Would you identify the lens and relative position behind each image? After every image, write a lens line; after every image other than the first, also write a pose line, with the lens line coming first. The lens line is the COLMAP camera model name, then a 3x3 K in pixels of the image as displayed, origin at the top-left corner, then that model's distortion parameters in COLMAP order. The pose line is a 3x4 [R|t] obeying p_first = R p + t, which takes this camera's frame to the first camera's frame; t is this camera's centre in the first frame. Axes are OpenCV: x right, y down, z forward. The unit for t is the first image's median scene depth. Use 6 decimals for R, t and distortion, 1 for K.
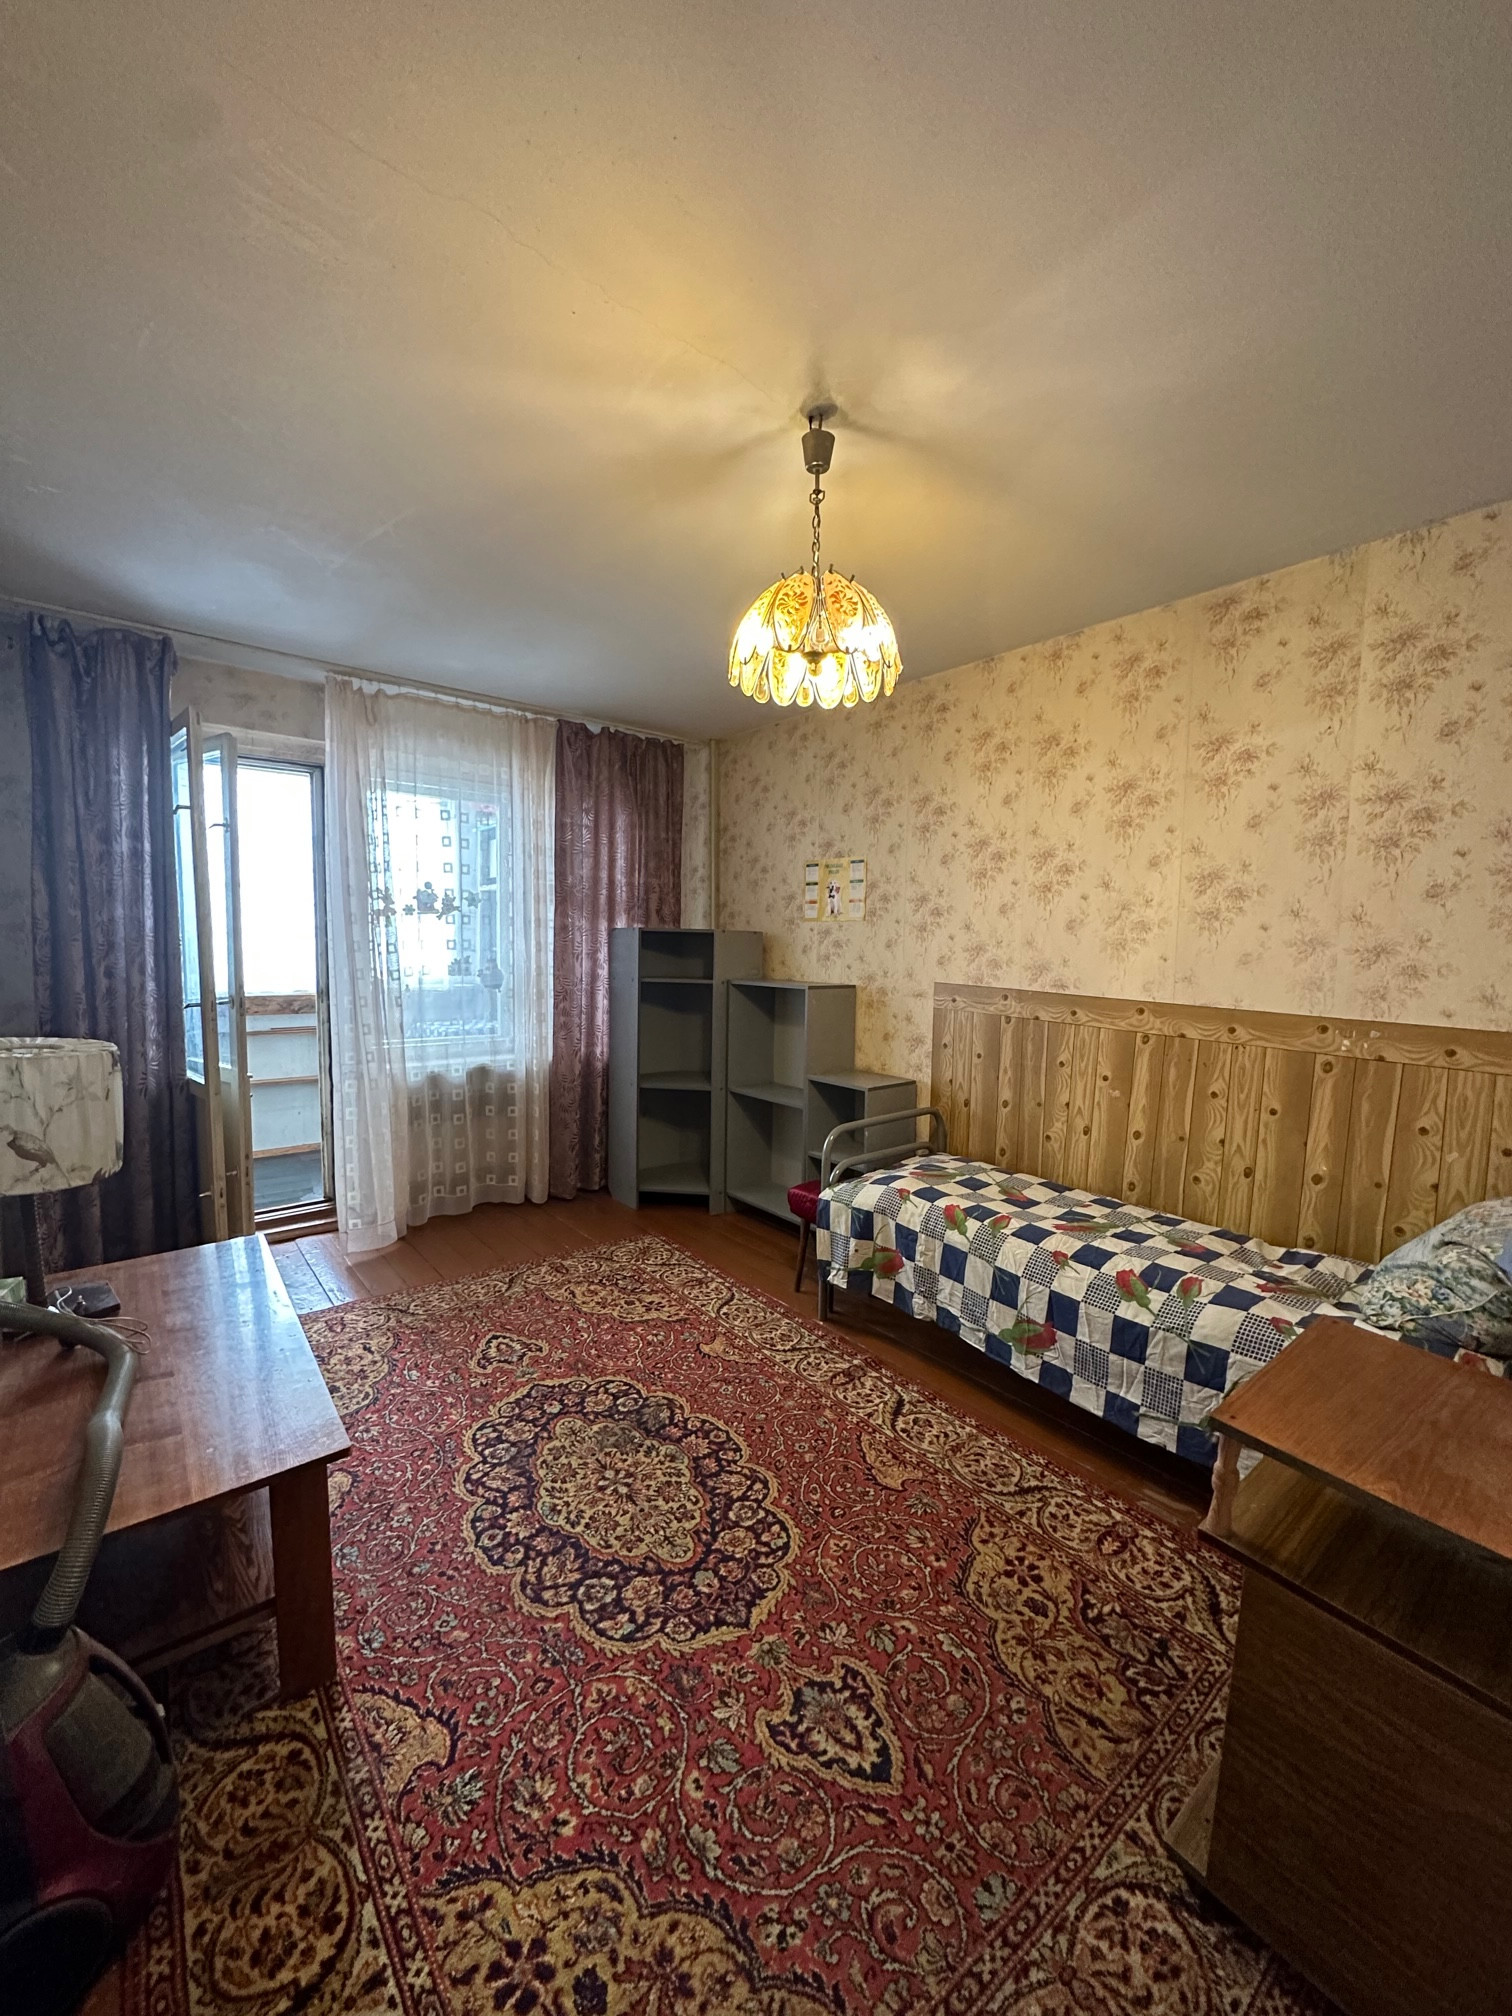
lens RADIAL K [[809.8, 0, 757.7], [0, 809.8, 1012.1], [0, 0, 1]] dist [-0.003783, -0.000404]
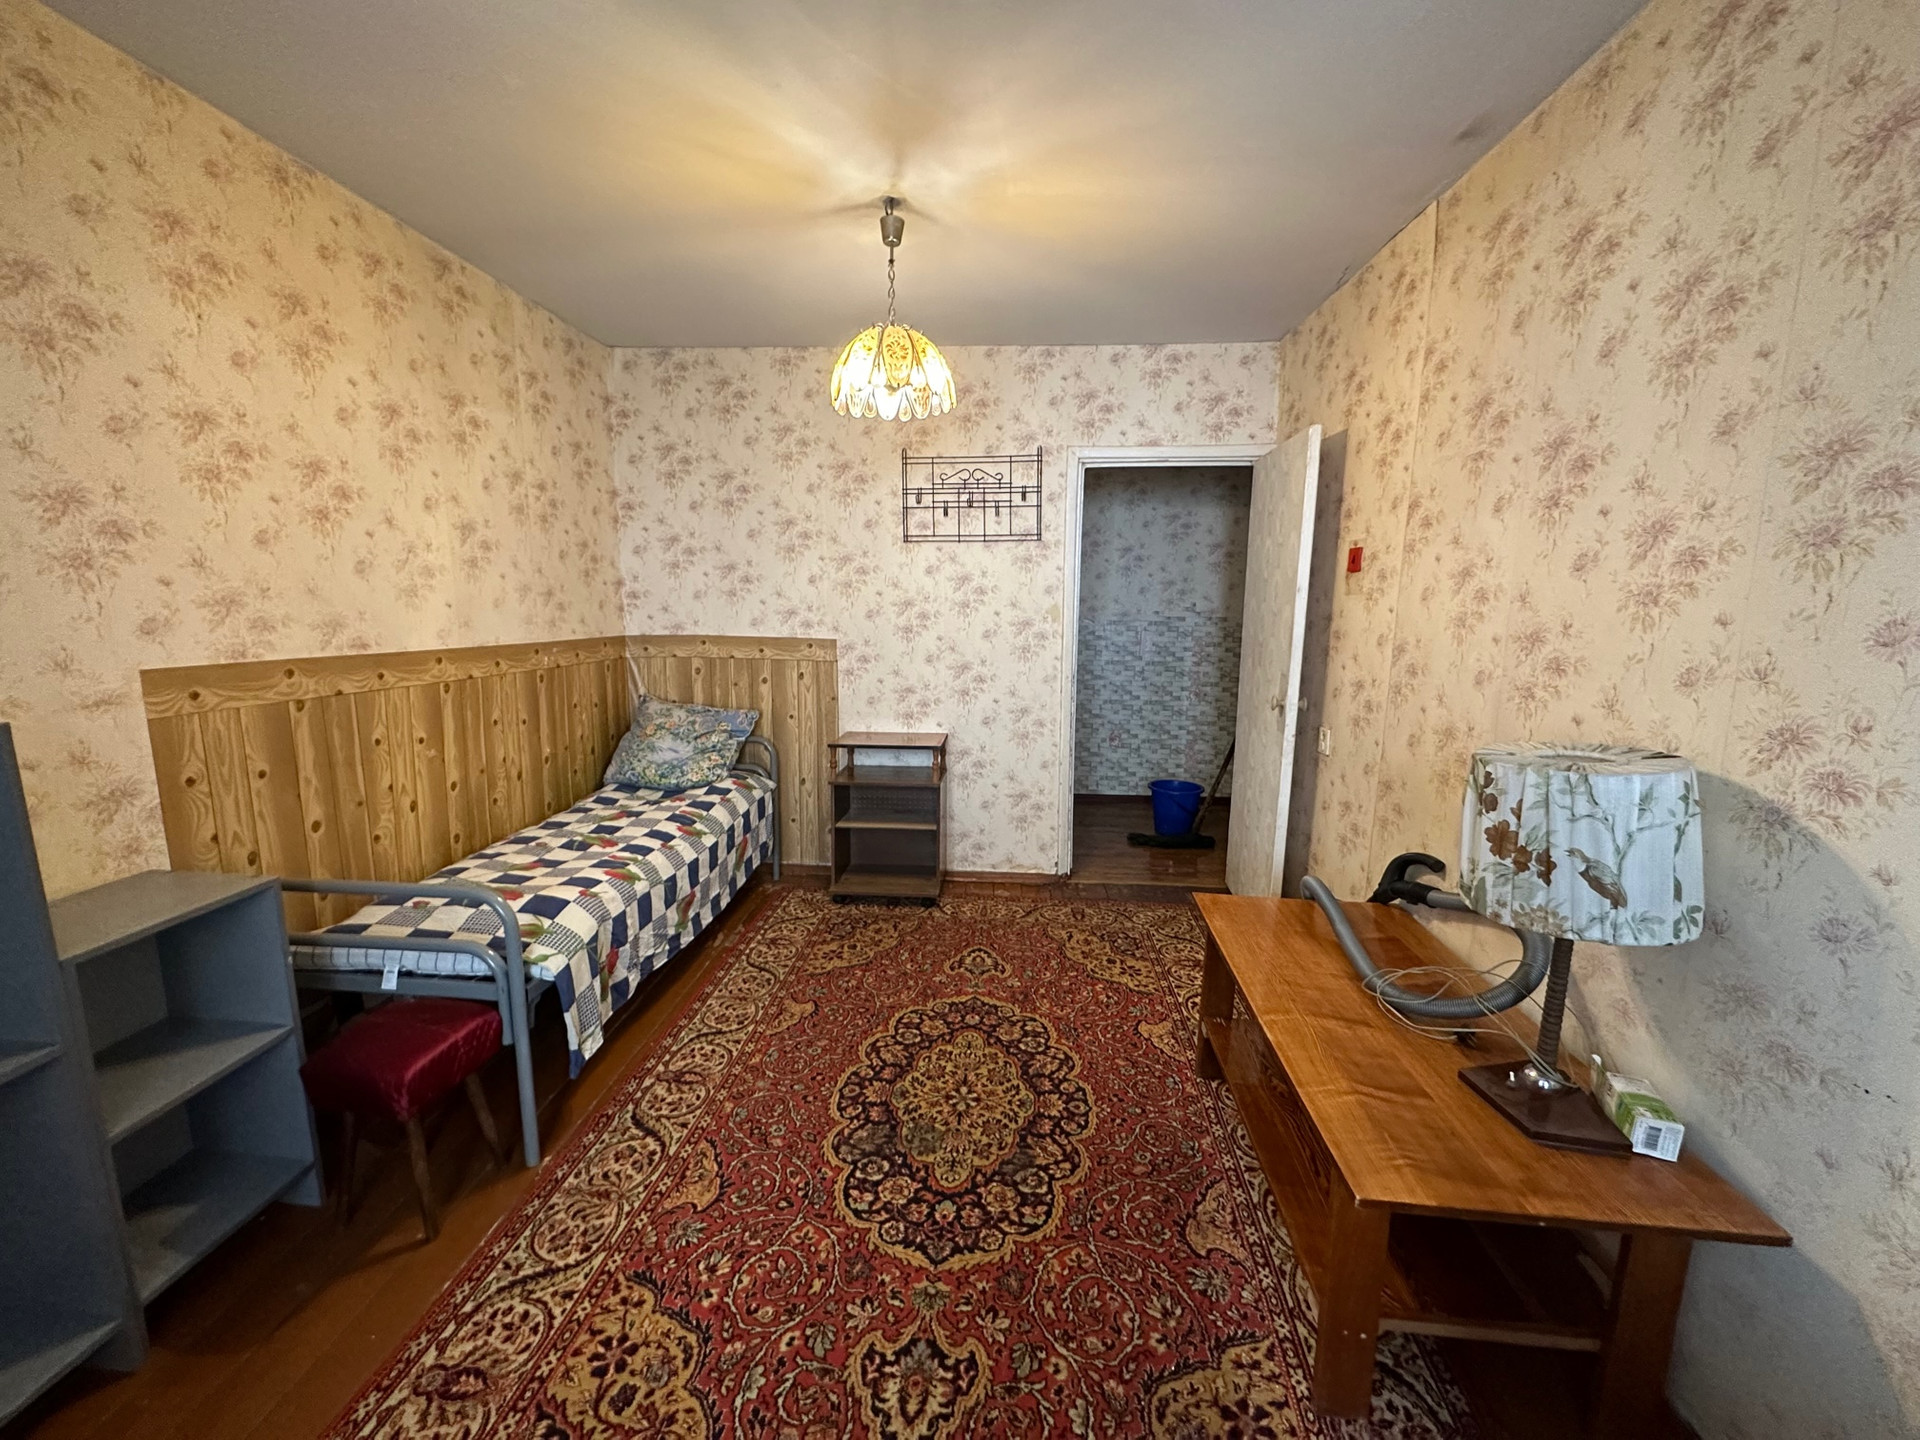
lens RADIAL K [[771.2, 0, 957.1], [0, 771.2, 726.6], [0, 0, 1]] dist [-0.003783, -0.000404]
pose [[-0.732362, -0.140090, 0.666348, -0.682438], [0.038139, 0.968631, 0.245558, -0.143465], [-0.679846, 0.205251, -0.704046, 1.402073]]
